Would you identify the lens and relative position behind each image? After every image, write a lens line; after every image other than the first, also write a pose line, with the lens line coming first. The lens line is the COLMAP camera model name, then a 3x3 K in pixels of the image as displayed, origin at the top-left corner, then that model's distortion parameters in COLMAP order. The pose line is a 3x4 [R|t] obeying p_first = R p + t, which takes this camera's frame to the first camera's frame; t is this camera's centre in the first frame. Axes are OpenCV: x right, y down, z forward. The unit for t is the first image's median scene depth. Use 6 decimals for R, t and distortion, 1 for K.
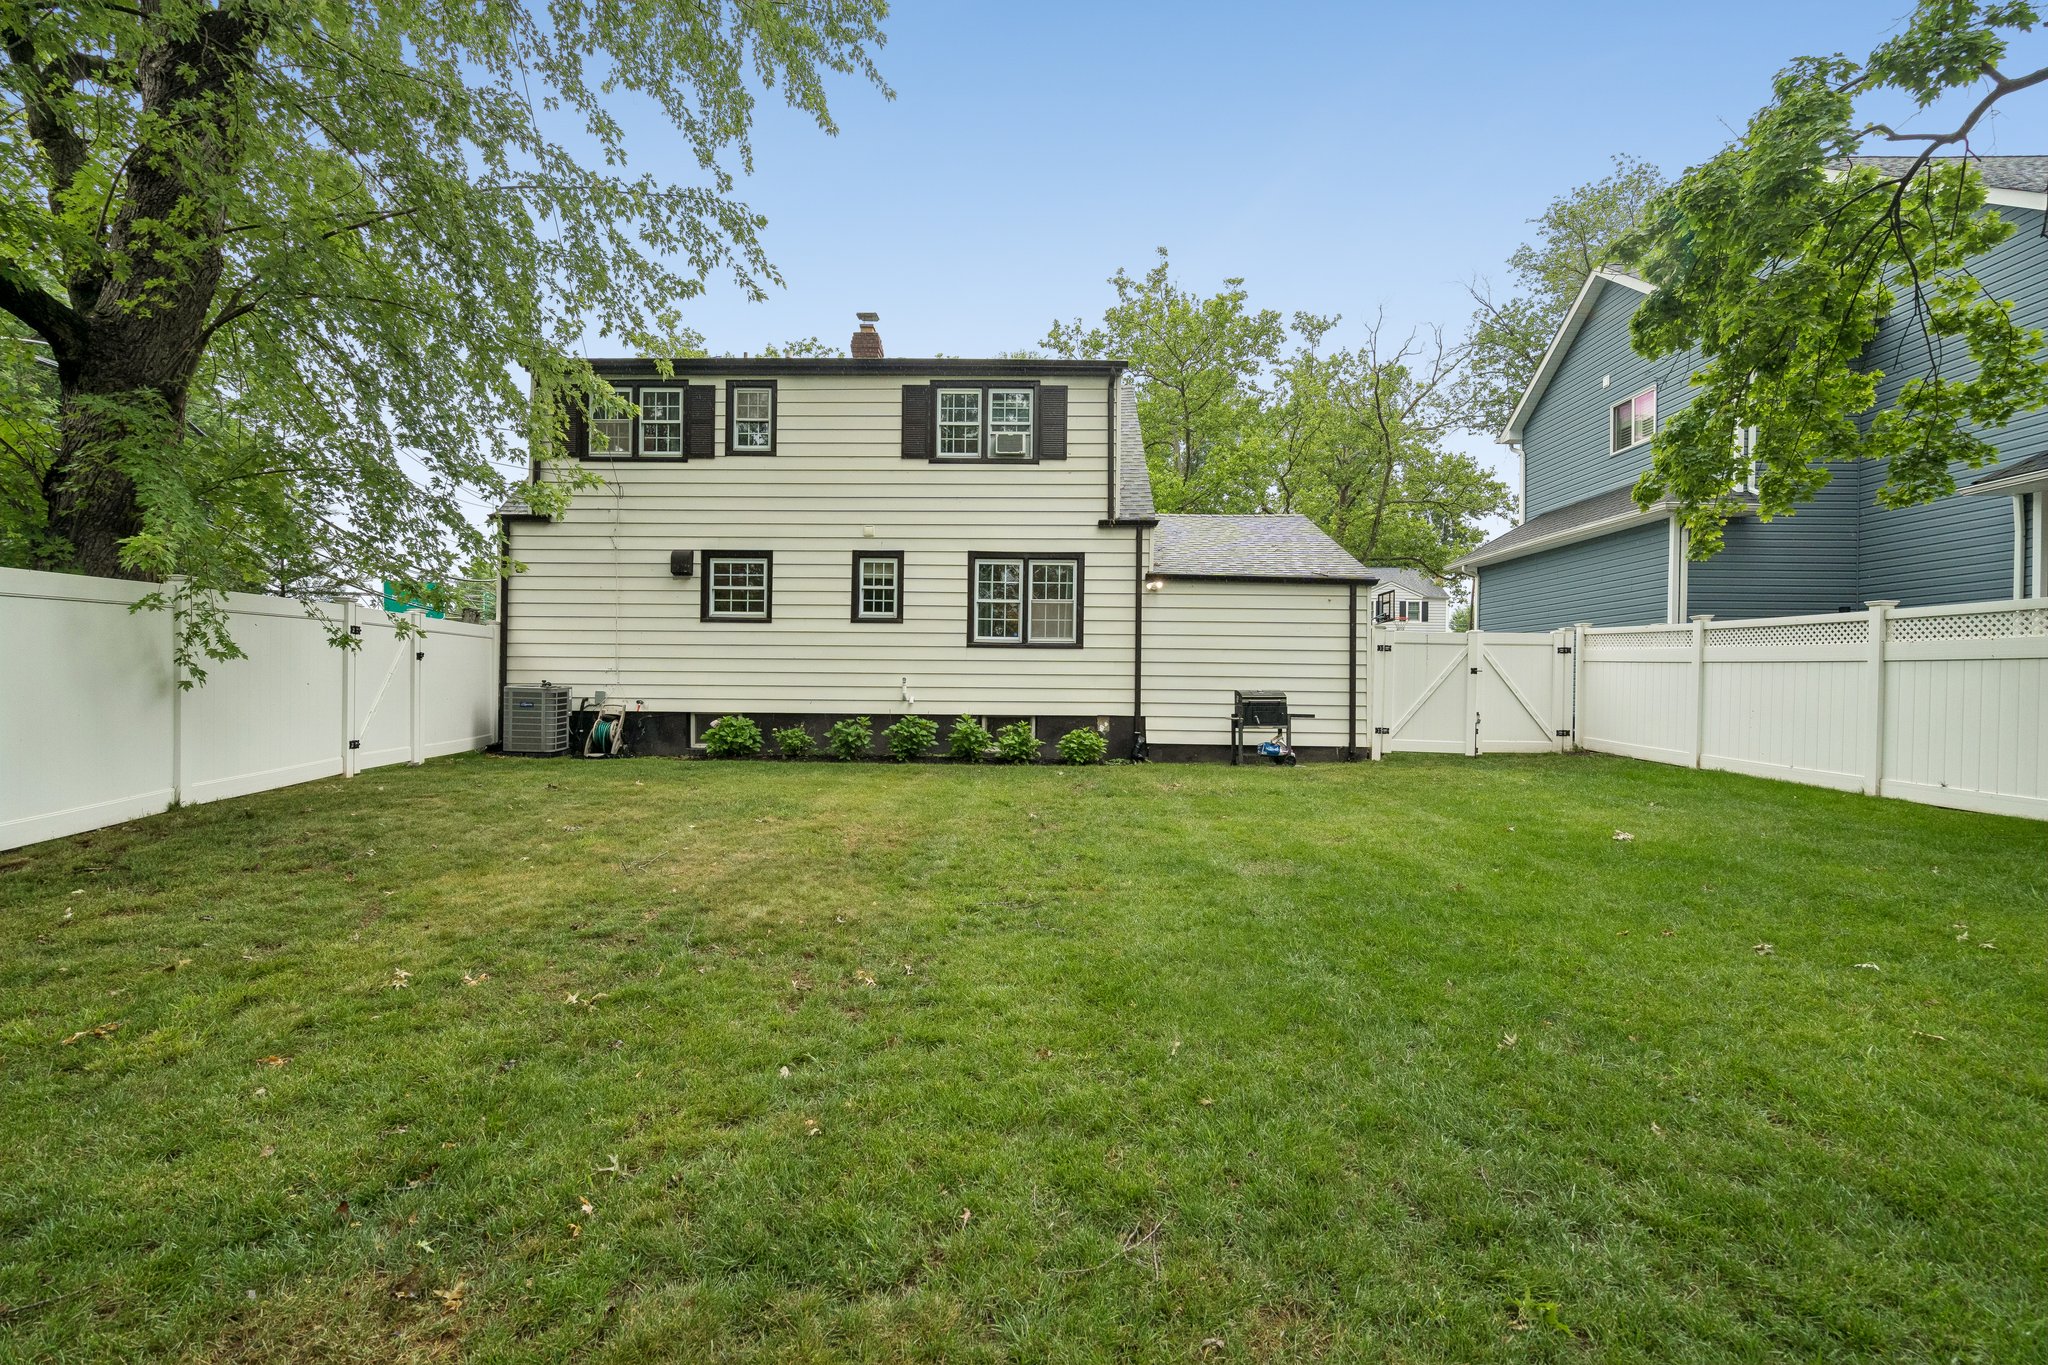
lens RADIAL K [[928.3, 0, 1014.2], [0, 928.3, 677.9], [0, 0, 1]] dist [-0.002495, 0.000437]
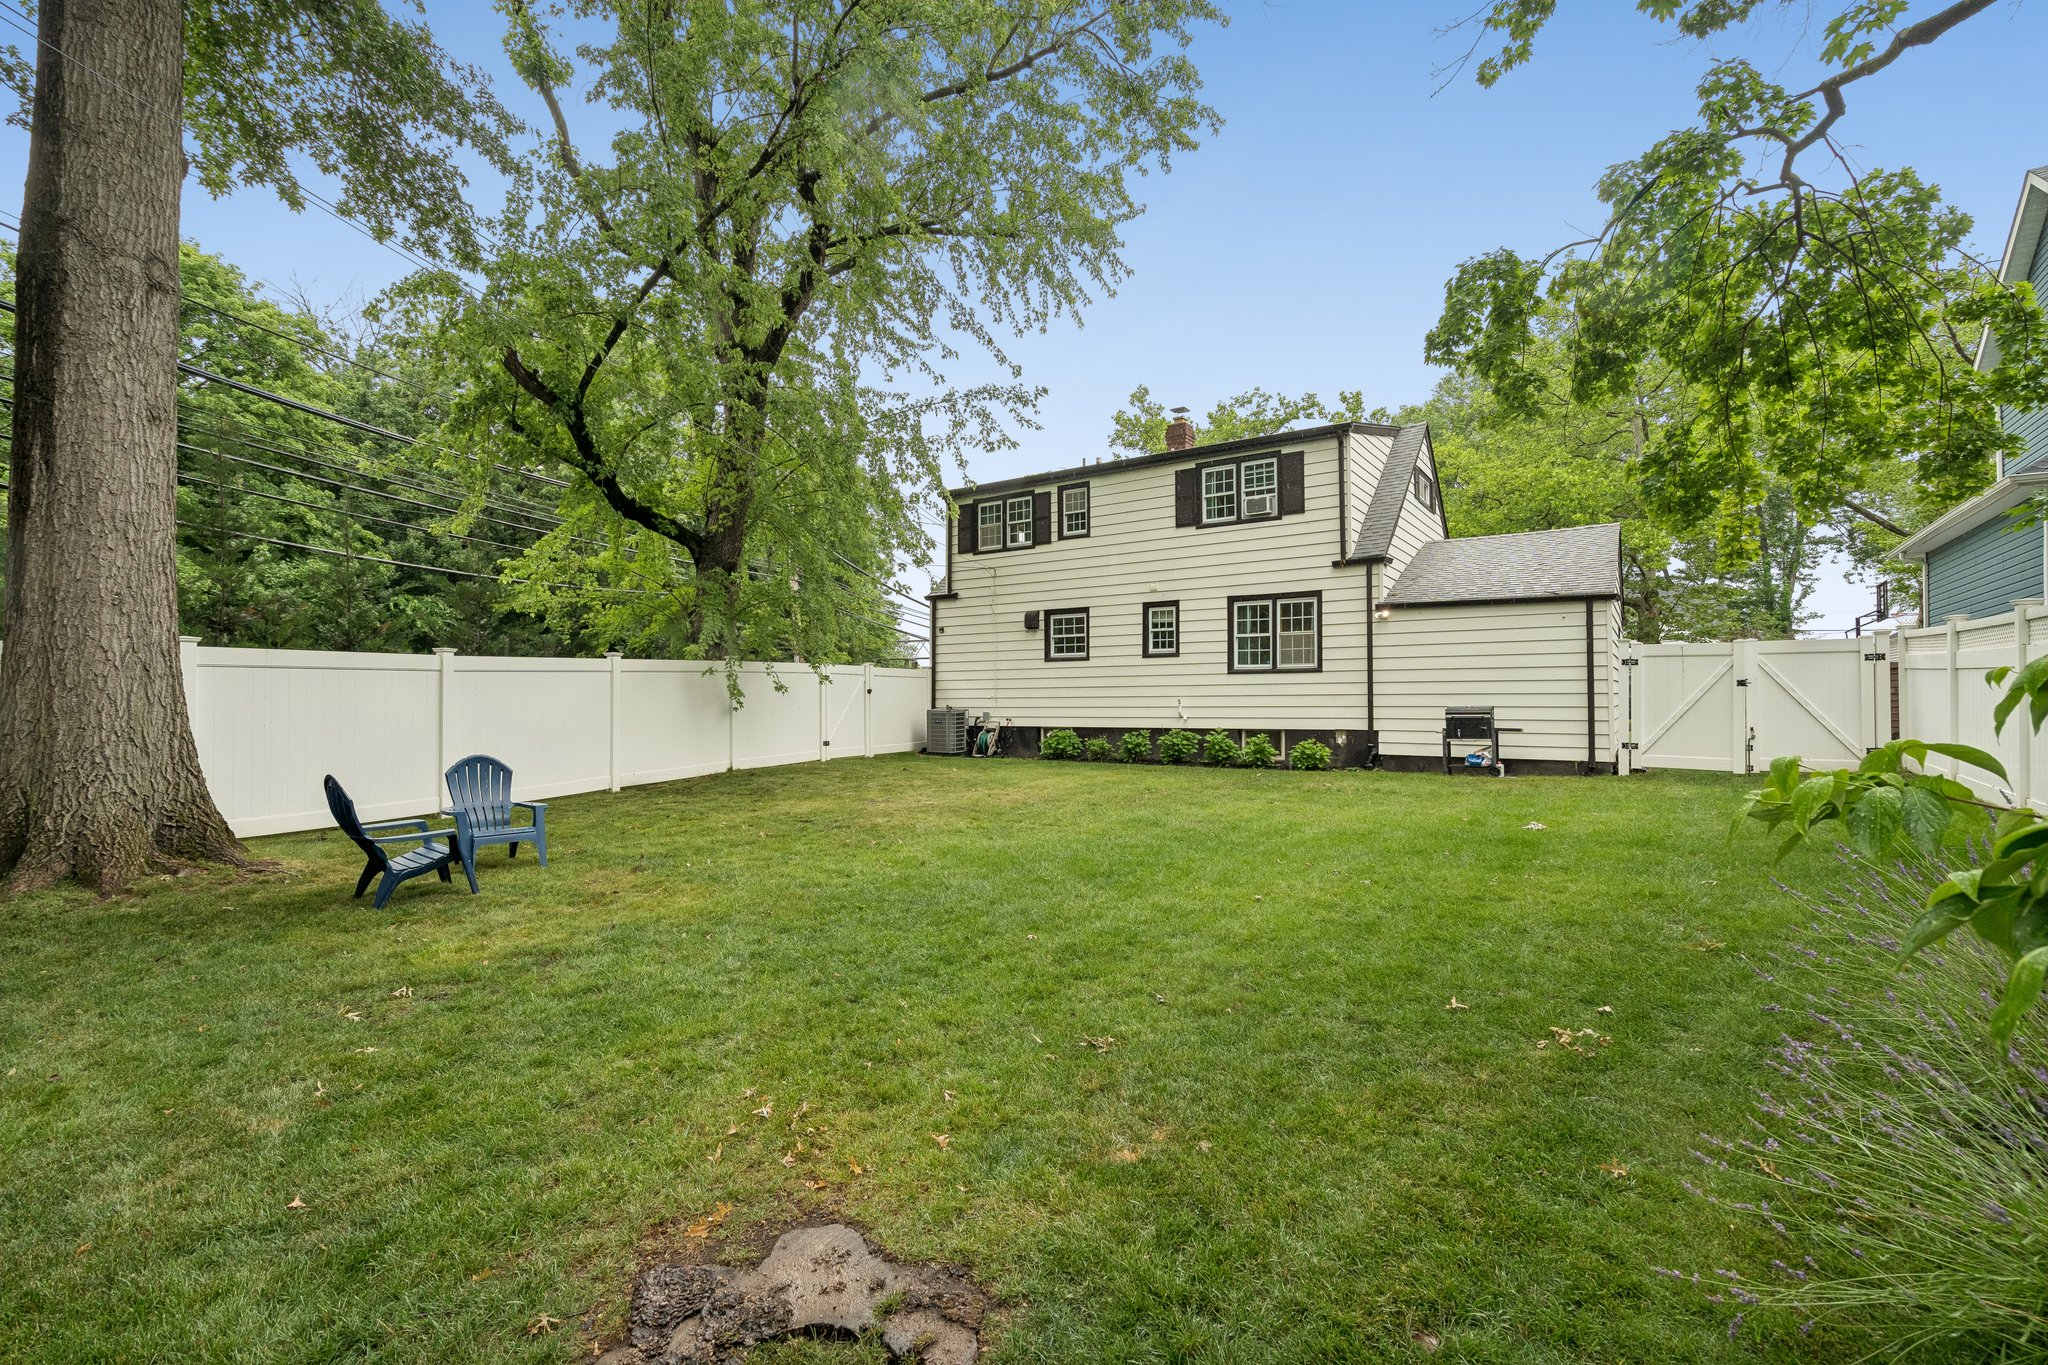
lens RADIAL K [[928.3, 0, 1014.2], [0, 928.3, 677.9], [0, 0, 1]] dist [-0.002495, 0.000437]
pose [[0.833045, -0.028383, -0.552476, 0.393870], [0.014844, 0.999470, -0.028965, 0.003664], [0.553006, 0.015929, 0.833025, -0.184233]]
